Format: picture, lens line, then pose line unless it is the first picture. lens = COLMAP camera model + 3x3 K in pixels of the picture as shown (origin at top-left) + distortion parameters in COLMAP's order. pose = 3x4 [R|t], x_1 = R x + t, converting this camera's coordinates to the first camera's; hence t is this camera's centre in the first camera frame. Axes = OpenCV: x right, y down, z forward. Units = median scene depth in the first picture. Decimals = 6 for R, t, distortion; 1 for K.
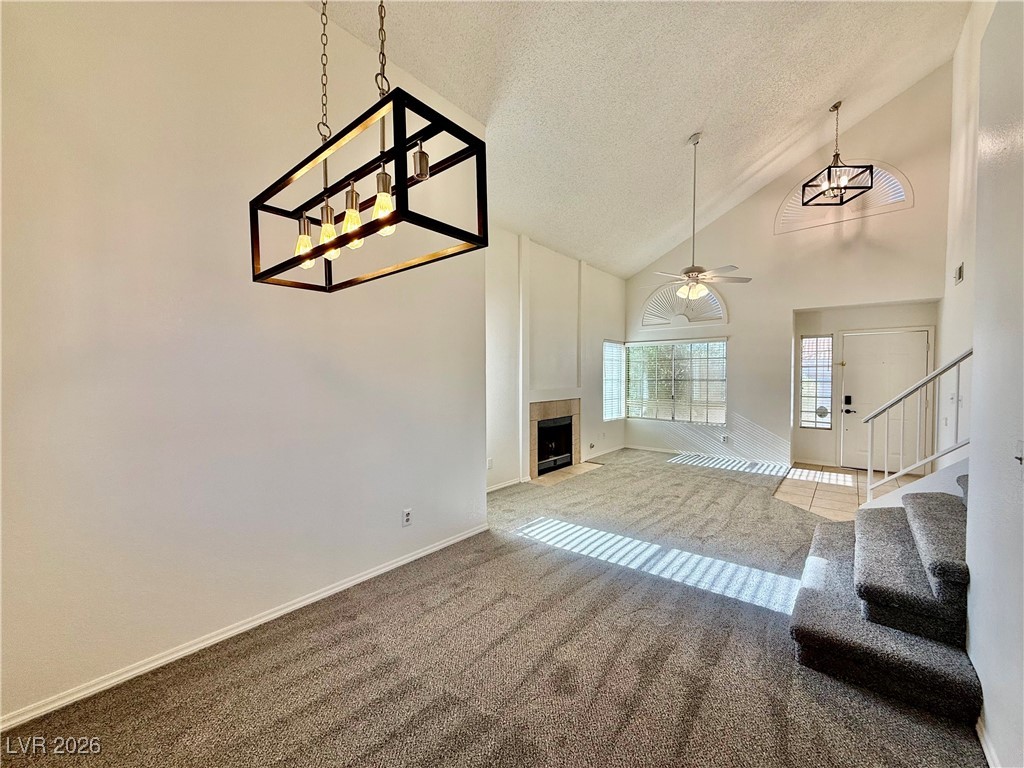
lens RADIAL K [[407.5, 0, 511.6], [0, 407.5, 387.1], [0, 0, 1]] dist [0.000209, 0.000093]
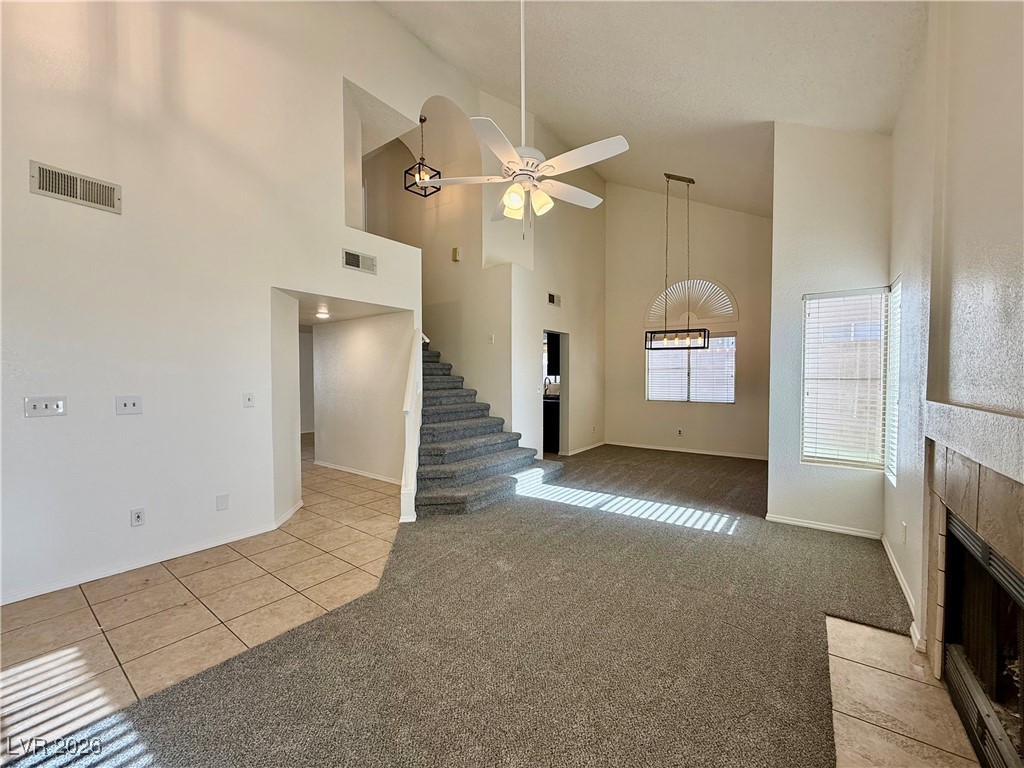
lens RADIAL K [[407.5, 0, 510.3], [0, 407.5, 381.4], [0, 0, 1]] dist [0.000209, 0.000093]
pose [[-0.997645, 0.004667, -0.068430, 0.420241], [0.001963, 0.999217, 0.039528, -0.021887], [0.068561, 0.039300, -0.996873, 1.284920]]
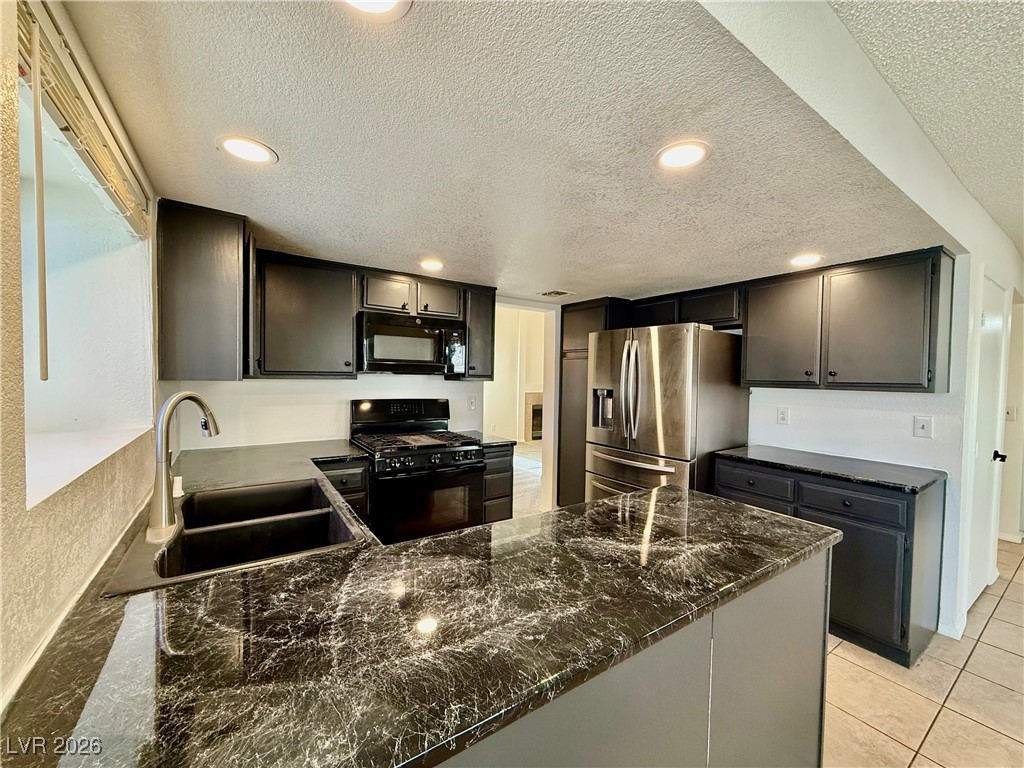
lens RADIAL K [[407.5, 0, 512.9], [0, 407.5, 386.0], [0, 0, 1]] dist [0.000209, 0.000093]
pose [[0.960967, 0.027376, -0.275307, 0.420981], [-0.027998, 0.999607, 0.001671, 0.010138], [0.275244, 0.006102, 0.961355, -0.522327]]
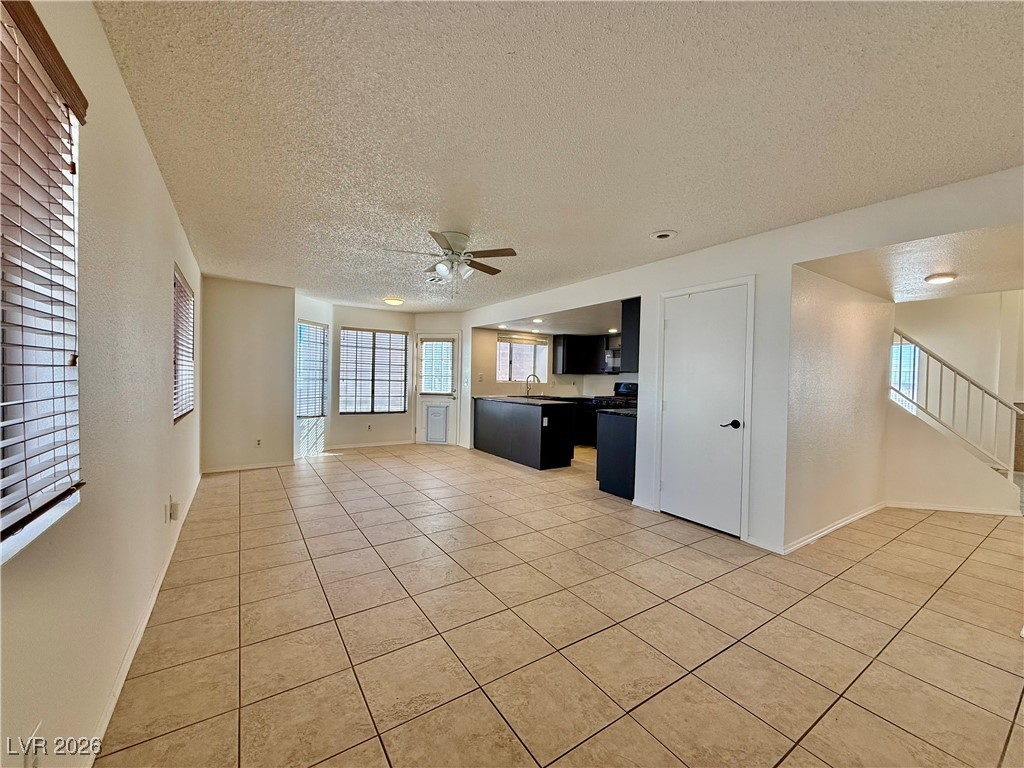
lens RADIAL K [[407.5, 0, 511.6], [0, 407.5, 384.2], [0, 0, 1]] dist [0.000209, 0.000093]
pose [[-0.281208, 0.011154, -0.959582, 1.484676], [-0.045575, 0.998649, 0.024964, 0.021597], [0.958564, 0.050753, -0.280320, -0.039866]]
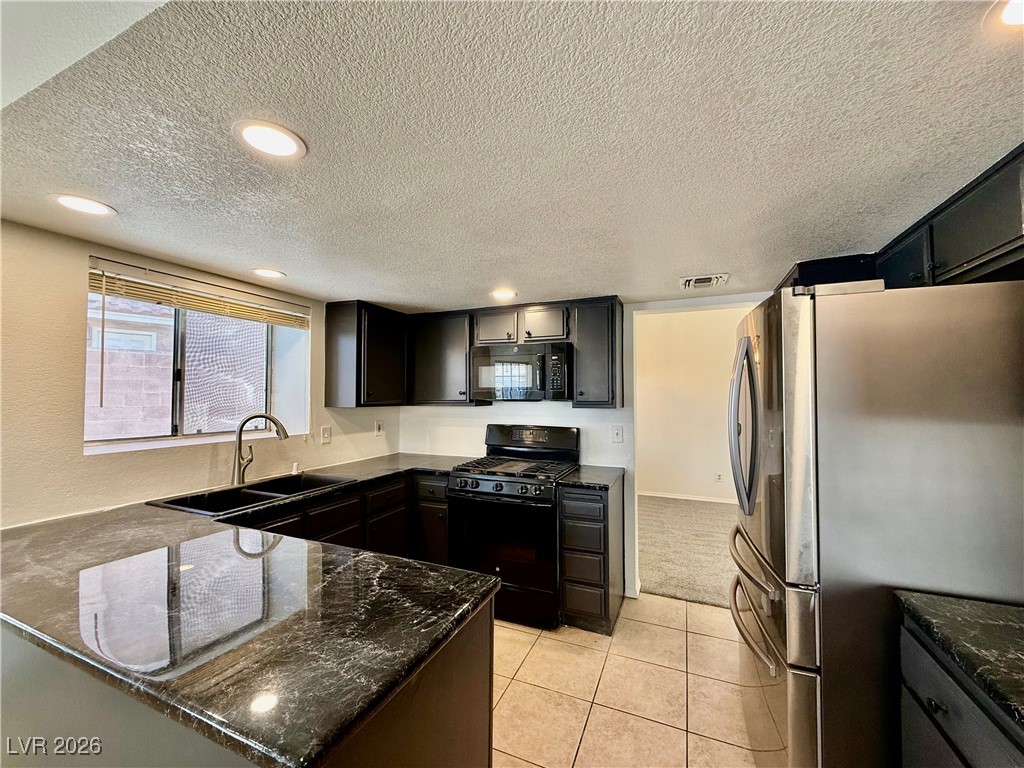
lens RADIAL K [[407.5, 0, 512.4], [0, 407.5, 386.2], [0, 0, 1]] dist [0.000209, 0.000093]
pose [[0.286575, -0.022077, -0.957803, 0.656743], [-0.026629, 0.999165, -0.030998, -0.002887], [0.957688, 0.034389, 0.285748, -0.222195]]
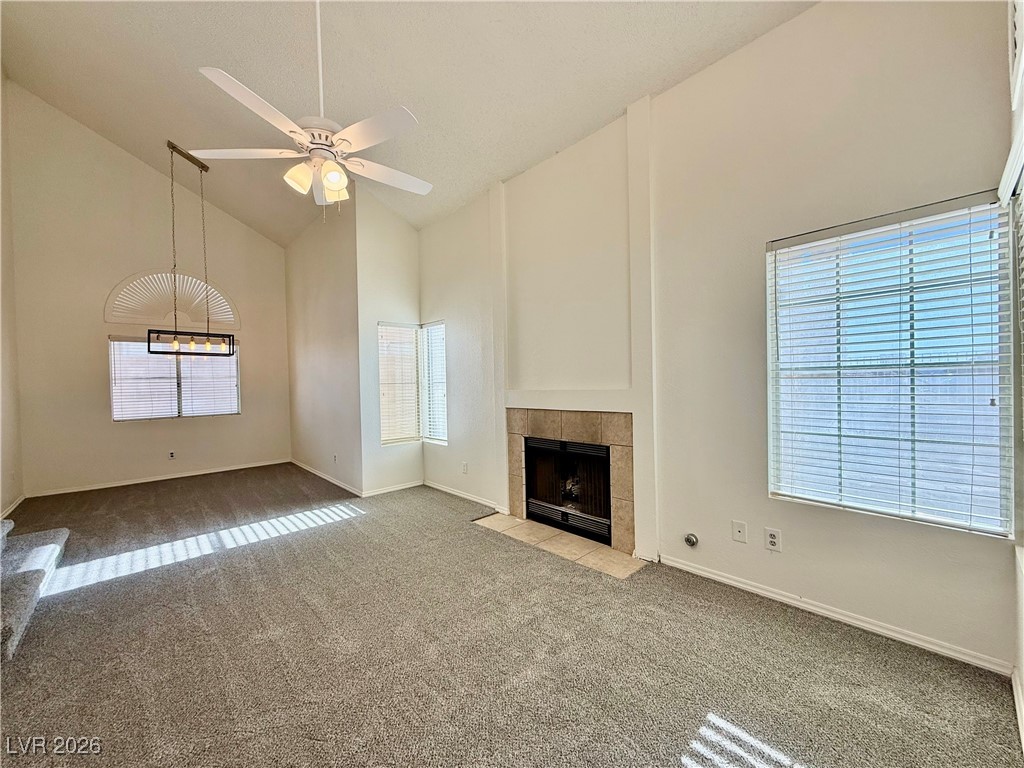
lens RADIAL K [[407.5, 0, 514.2], [0, 407.5, 386.7], [0, 0, 1]] dist [0.000209, 0.000093]
pose [[-0.131749, 0.025009, -0.990968, 0.734814], [-0.001914, 0.999673, 0.025483, -0.016116], [0.991281, 0.005254, -0.131658, 1.073281]]
